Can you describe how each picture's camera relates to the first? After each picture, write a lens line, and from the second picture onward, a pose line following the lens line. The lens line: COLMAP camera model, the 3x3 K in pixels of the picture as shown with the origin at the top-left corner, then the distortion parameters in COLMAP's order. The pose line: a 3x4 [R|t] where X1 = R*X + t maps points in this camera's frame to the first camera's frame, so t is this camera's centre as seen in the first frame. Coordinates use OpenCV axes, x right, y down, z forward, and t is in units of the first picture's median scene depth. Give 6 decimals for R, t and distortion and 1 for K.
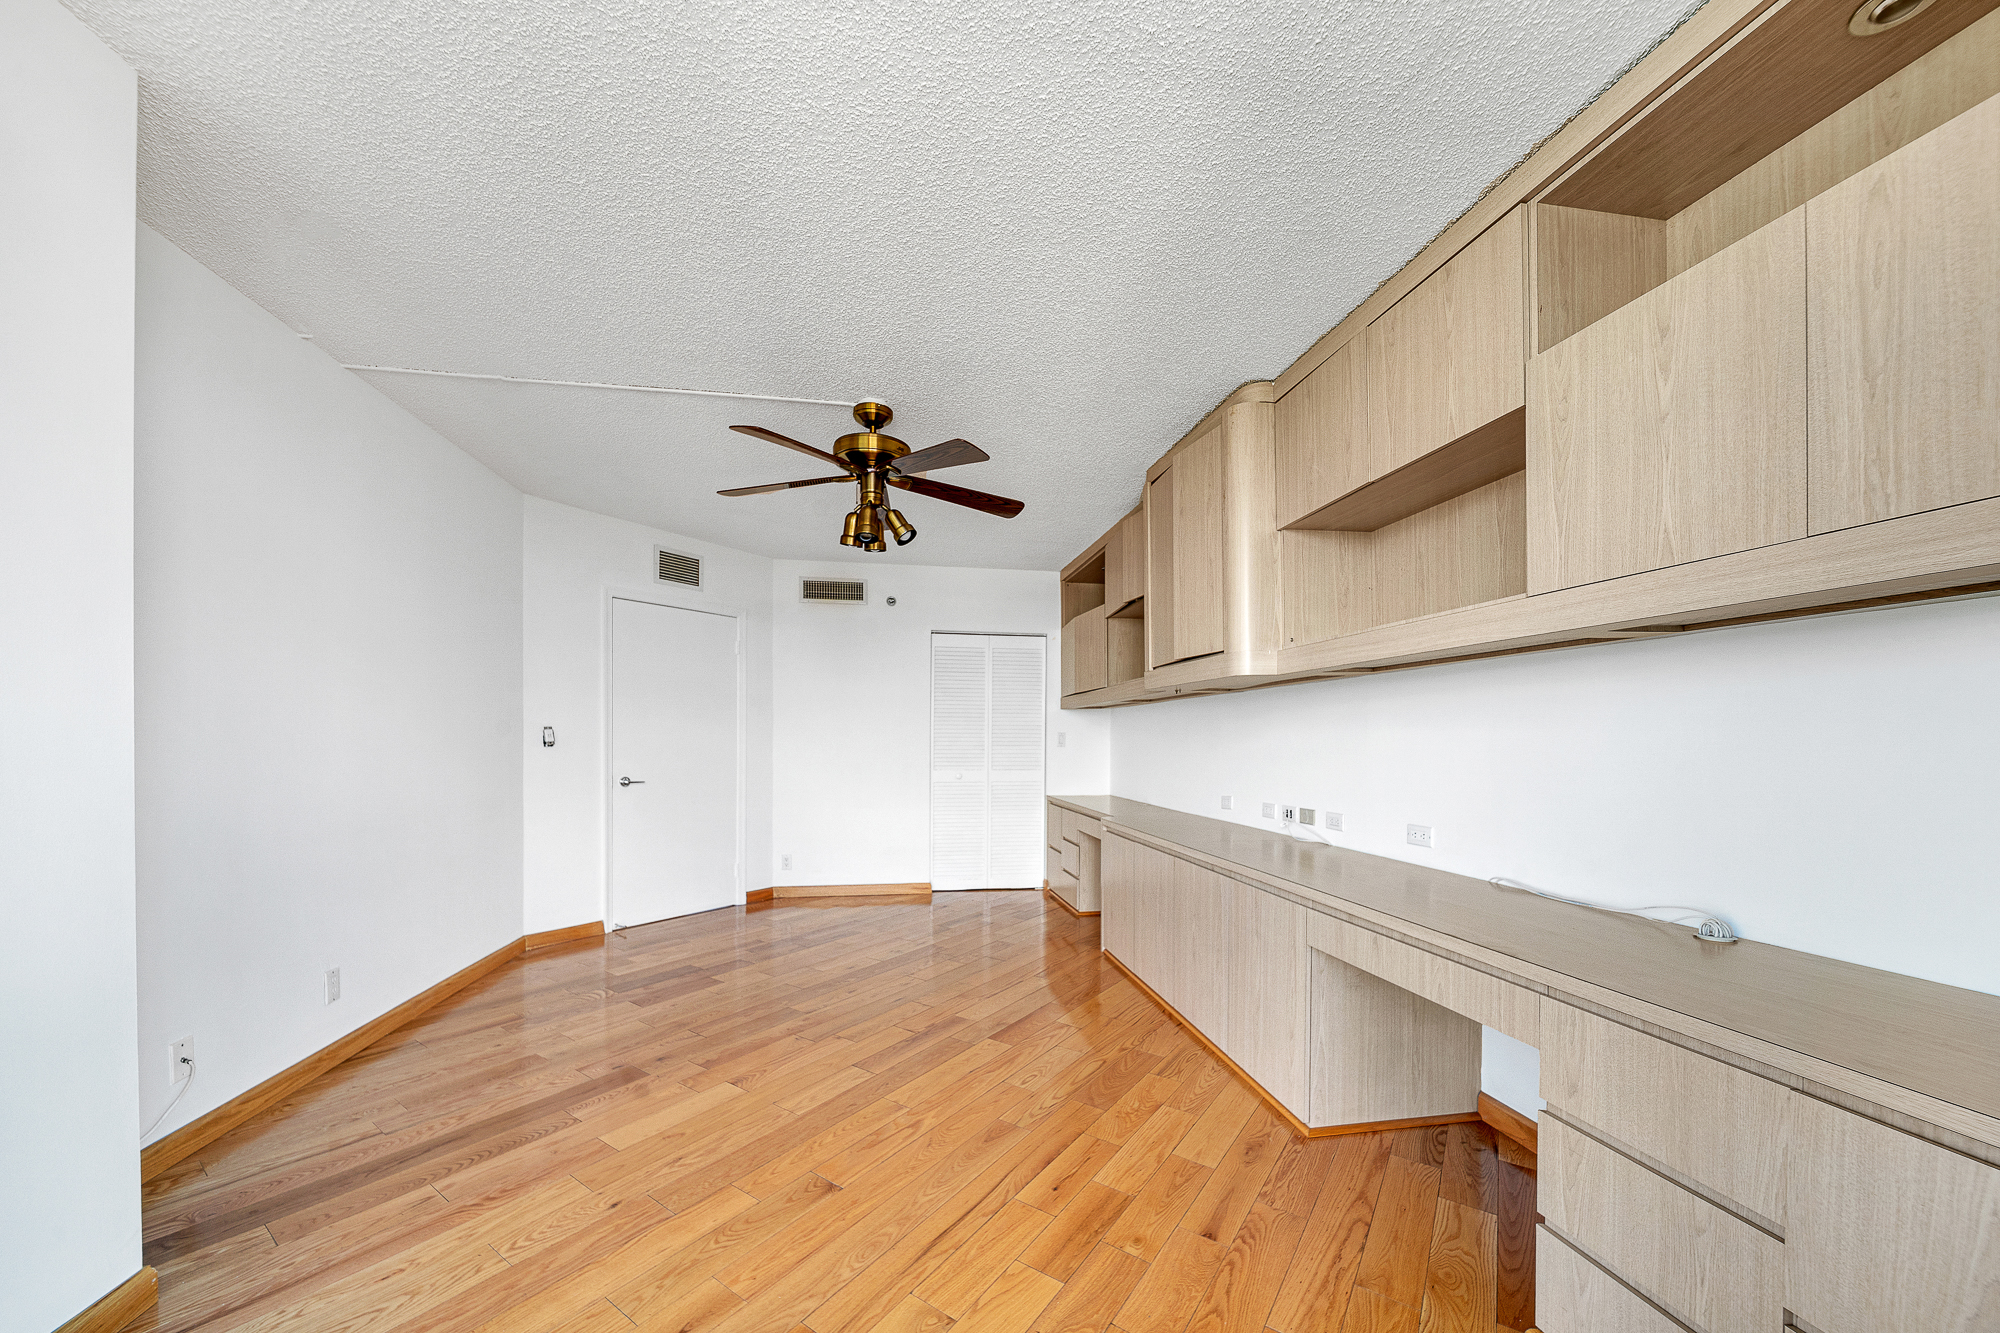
lens RADIAL K [[731.3, 0, 1001.2], [0, 731.3, 735.0], [0, 0, 1]] dist [-0.001061, -0.003619]
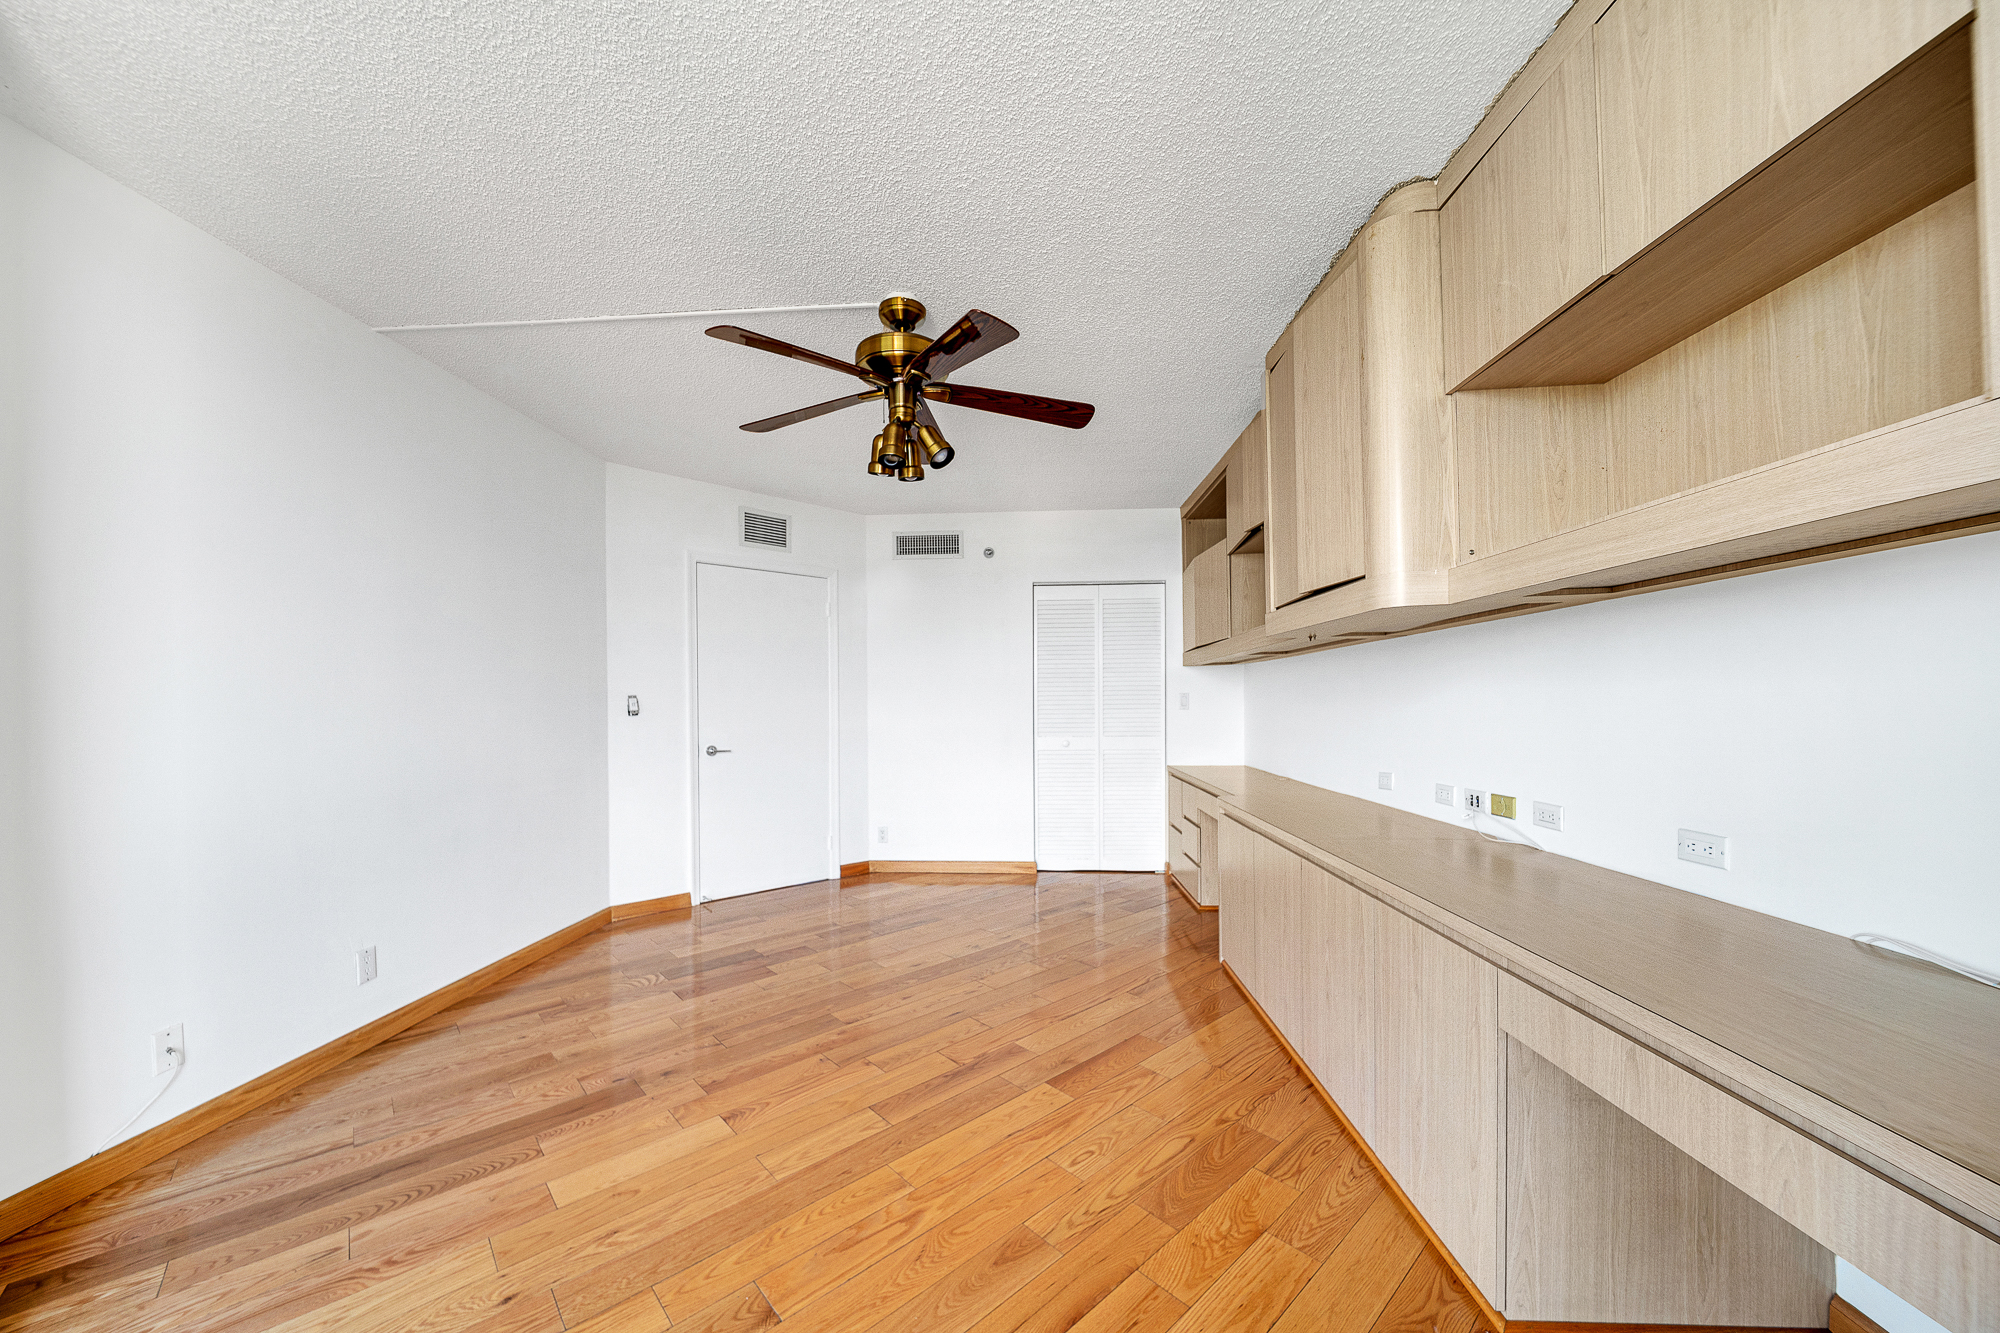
lens RADIAL K [[722.4, 0, 990.6], [0, 722.4, 699.7], [0, 0, 1]] dist [-0.001224, -0.002154]
pose [[0.973906, -0.013647, -0.226543, 0.103934], [0.014305, 0.999897, 0.001262, 0.000235], [0.226502, -0.004469, 0.974000, 0.226554]]
